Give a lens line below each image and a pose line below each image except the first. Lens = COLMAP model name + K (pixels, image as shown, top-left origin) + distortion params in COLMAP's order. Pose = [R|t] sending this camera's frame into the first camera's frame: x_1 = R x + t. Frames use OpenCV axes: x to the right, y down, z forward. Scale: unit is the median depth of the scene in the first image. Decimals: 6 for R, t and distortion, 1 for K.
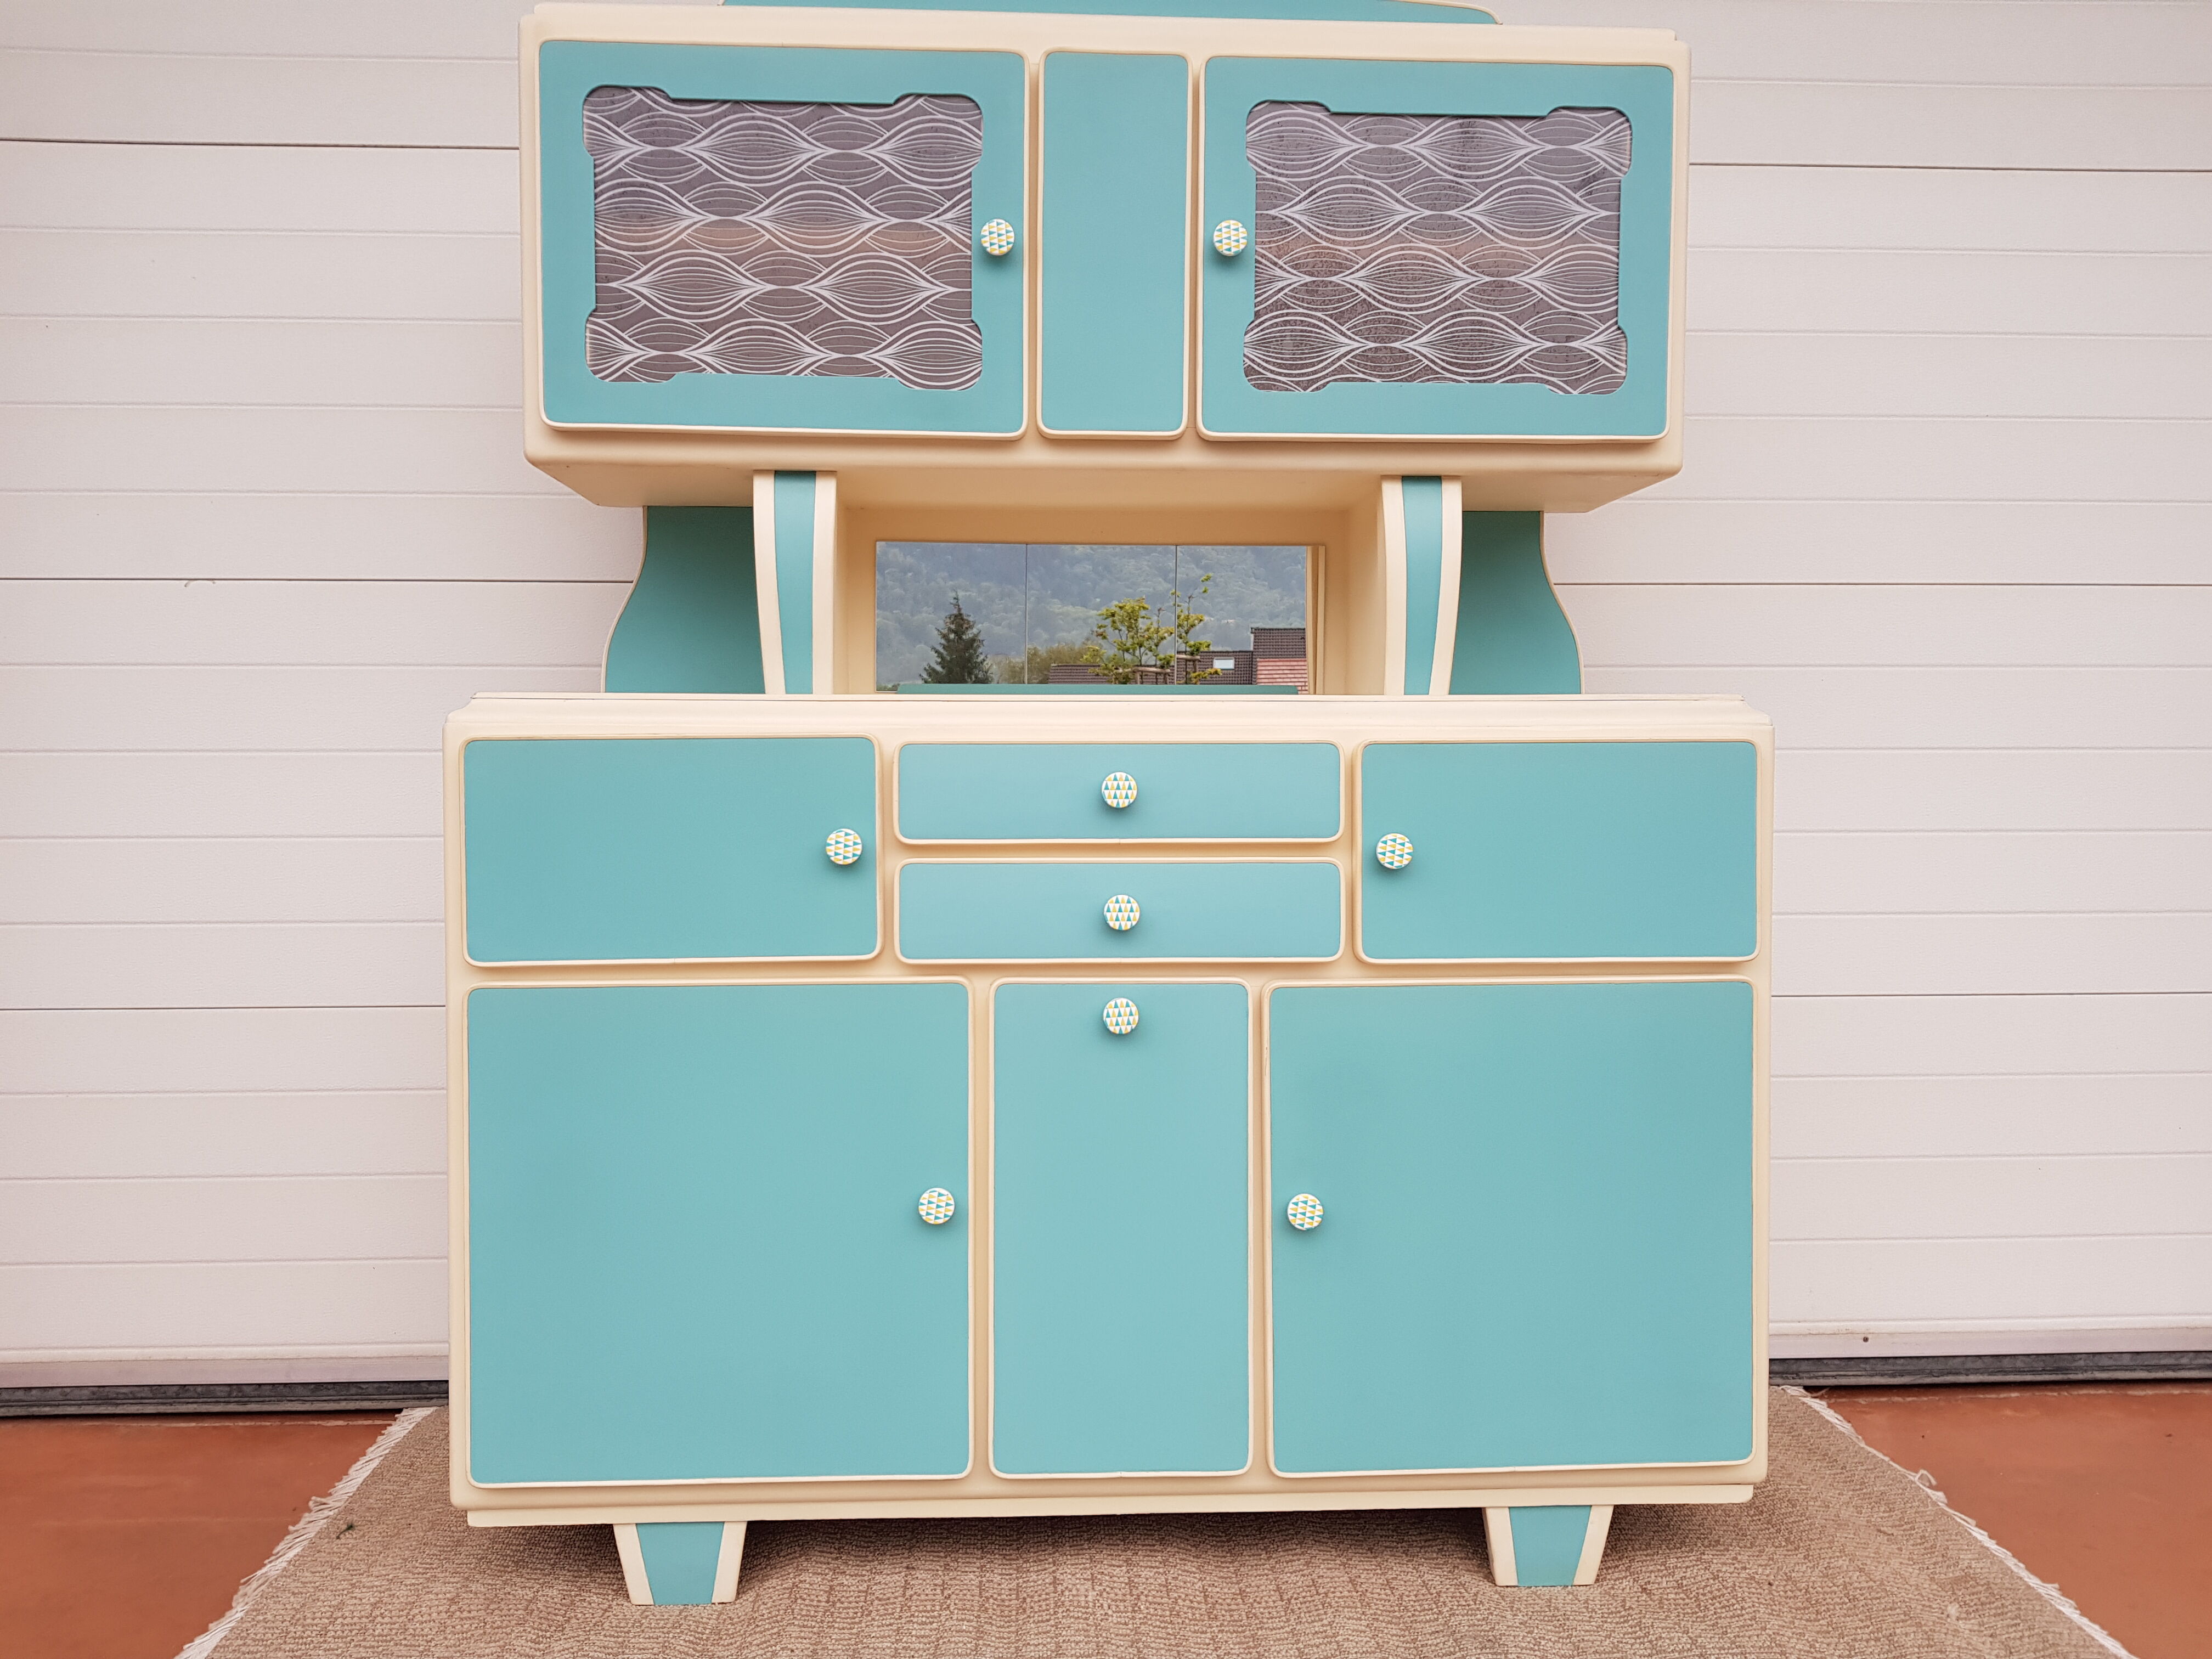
lens RADIAL K [[1711.6, 0, 1092.2], [0, 1711.6, 815.4], [0, 0, 1]] dist [0.057993, -0.112889]
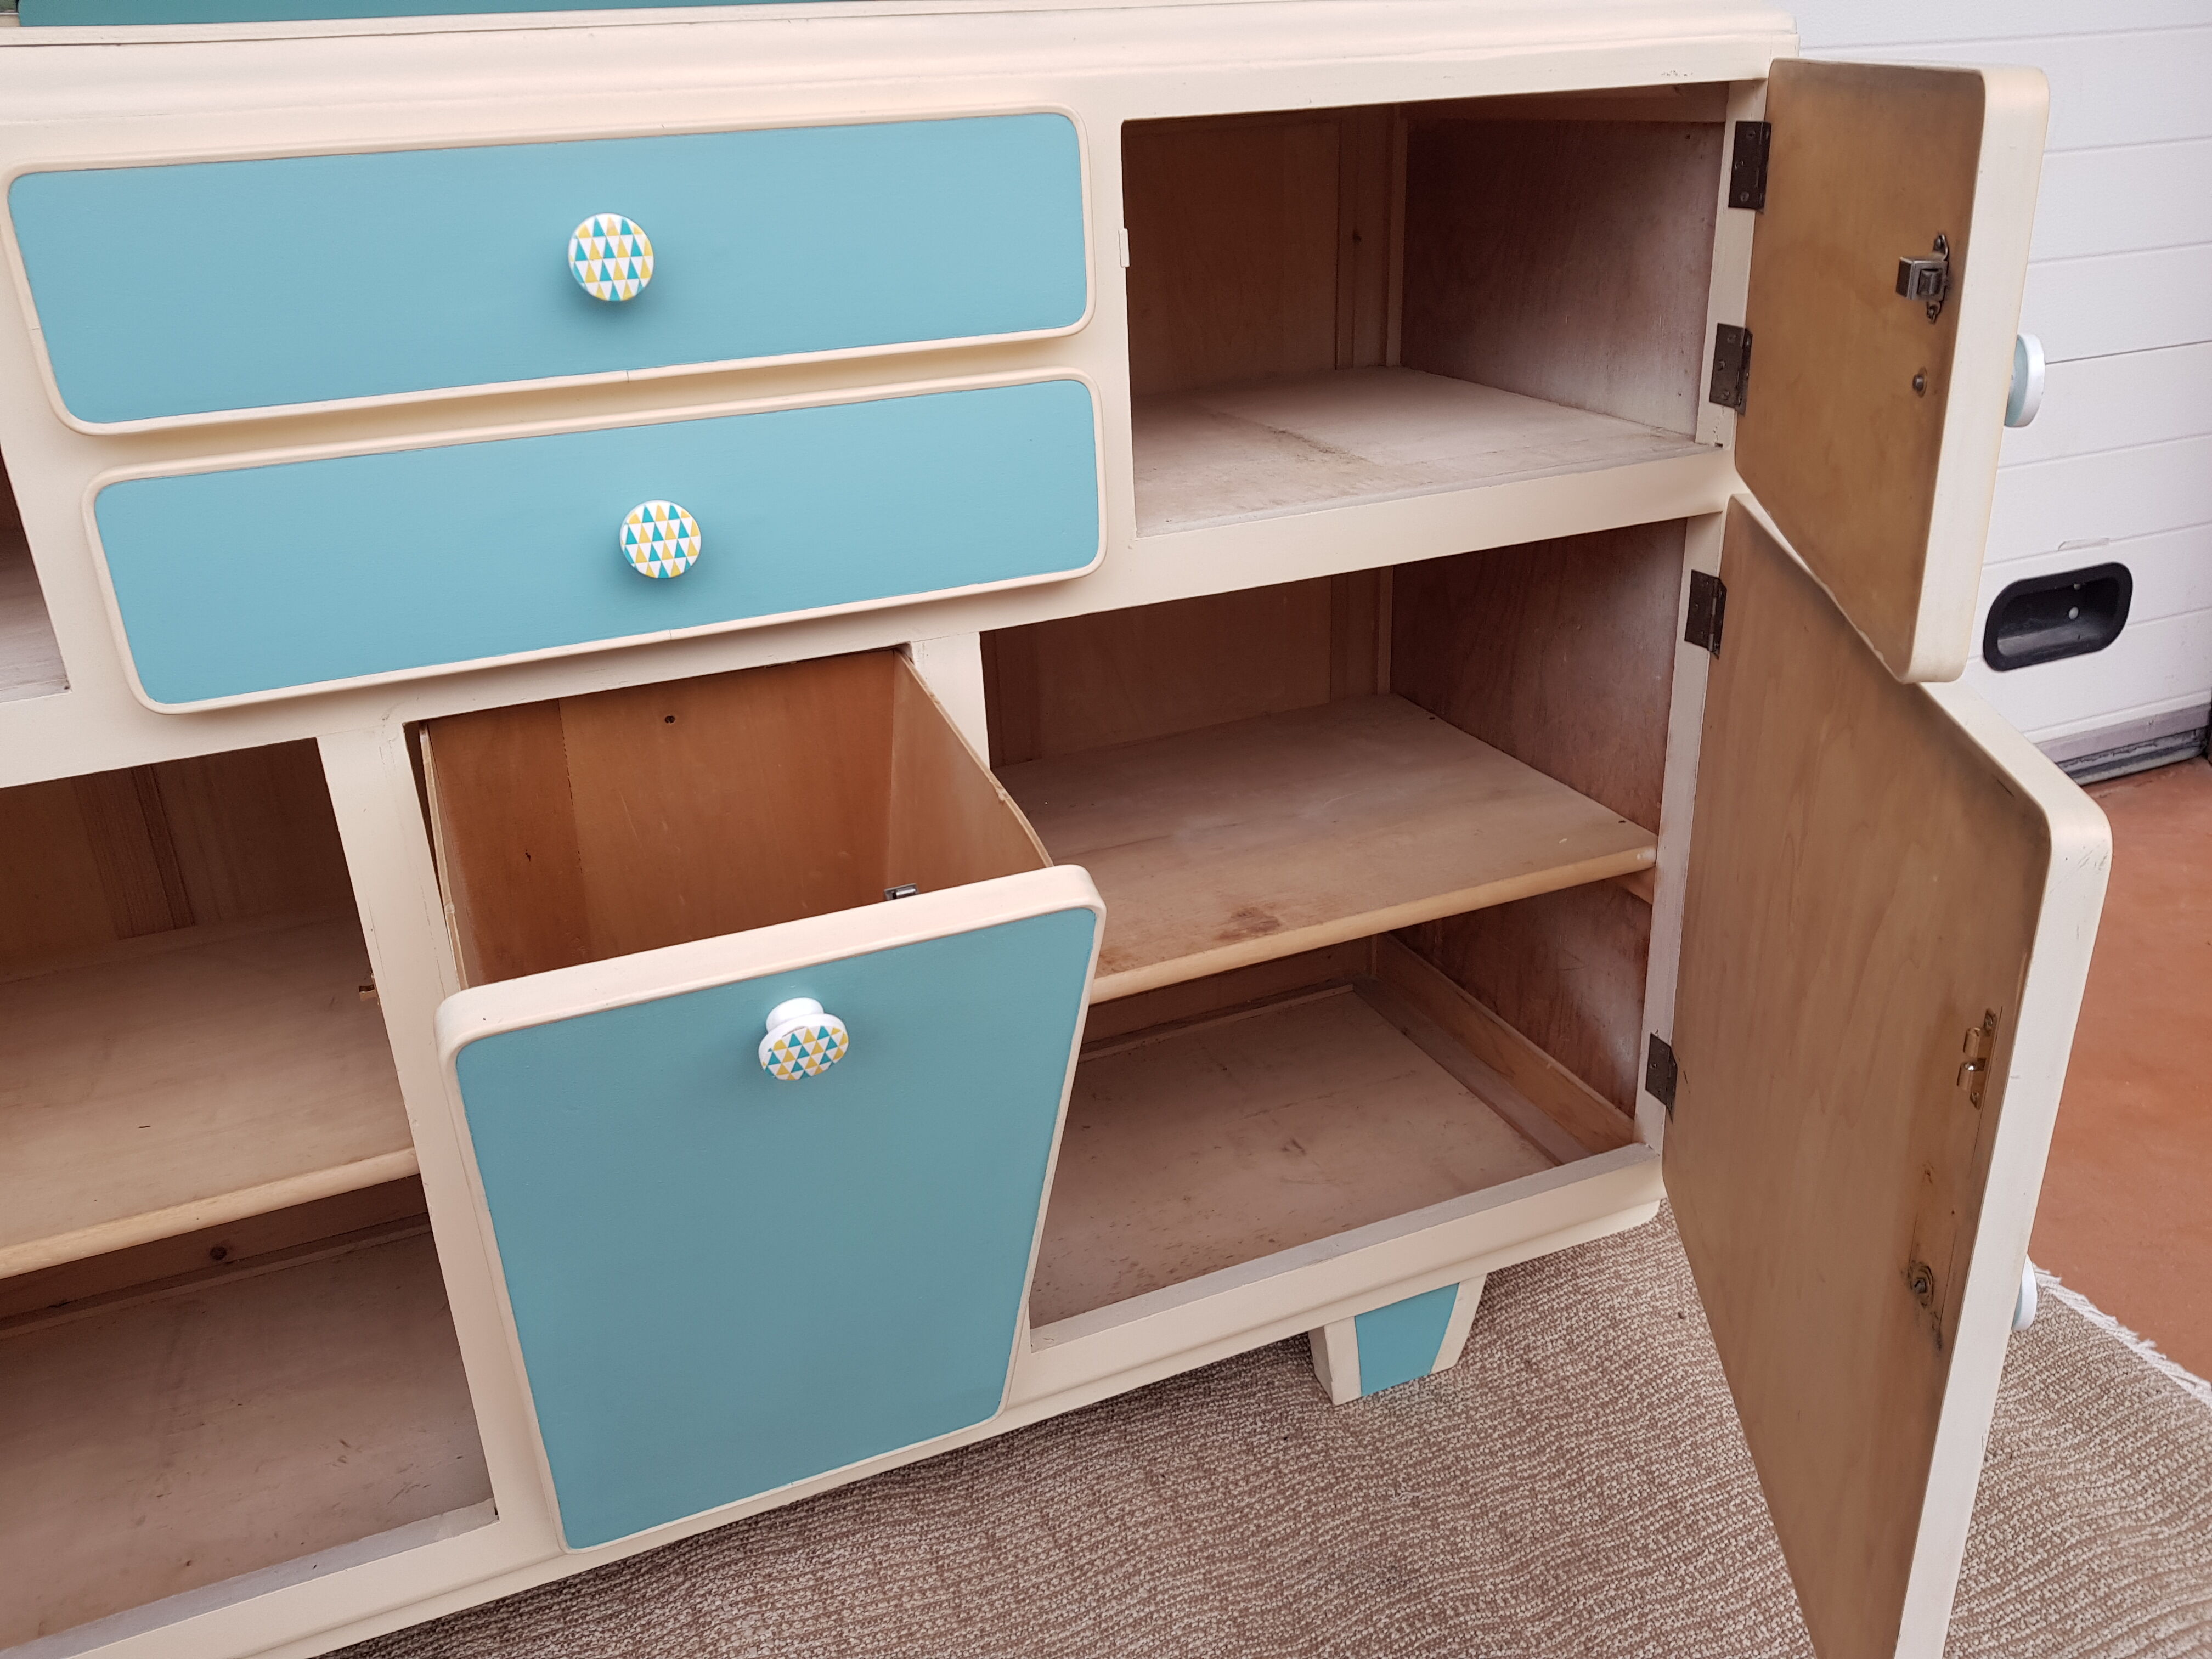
lens RADIAL K [[1726.4, 0, 1083.5], [0, 1726.4, 800.1], [0, 0, 1]] dist [0.032489, -0.034144]
pose [[0.941645, -0.169804, 0.290641, -0.020090], [0.053563, 0.928024, 0.368649, -0.038536], [-0.332319, -0.331569, 0.882964, 0.469833]]
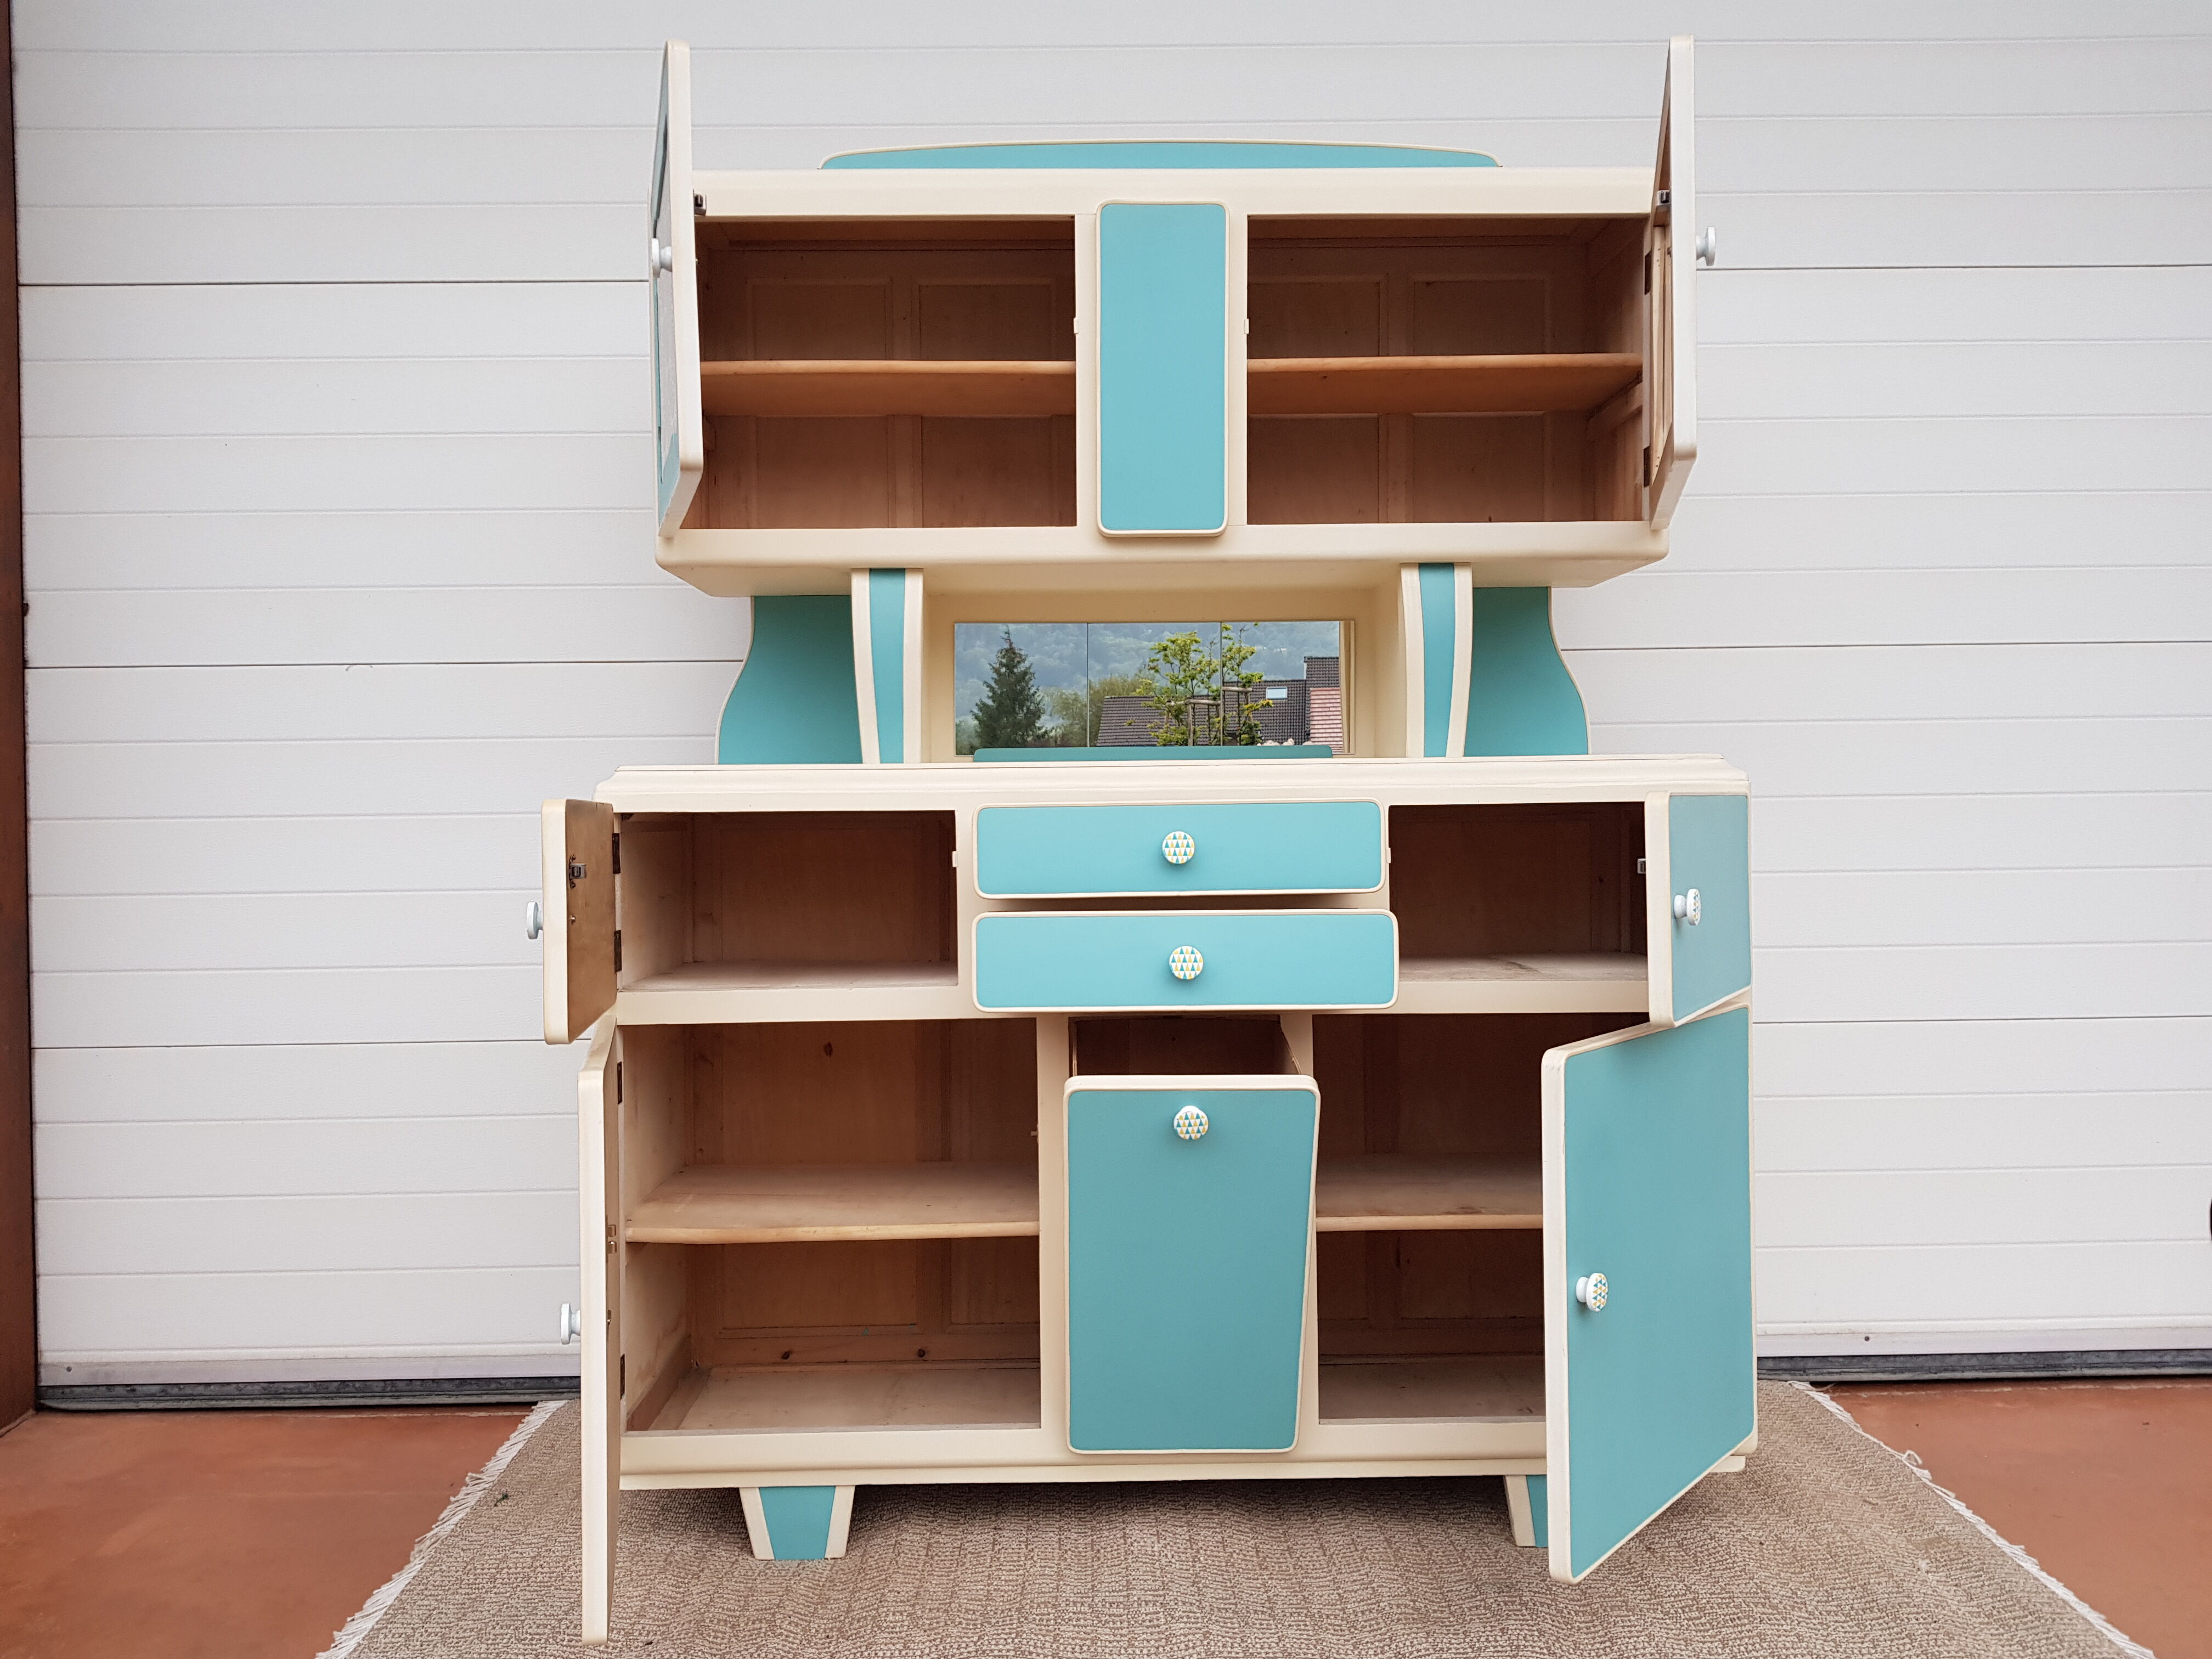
lens RADIAL K [[1719.7, 0, 1089.6], [0, 1719.7, 812.2], [0, 0, 1]] dist [0.004960, -0.024773]
pose [[0.999388, -0.011689, -0.032978, -0.001599], [0.010812, 0.999586, -0.026648, -0.004993], [0.033276, 0.026276, 0.999101, -0.135212]]
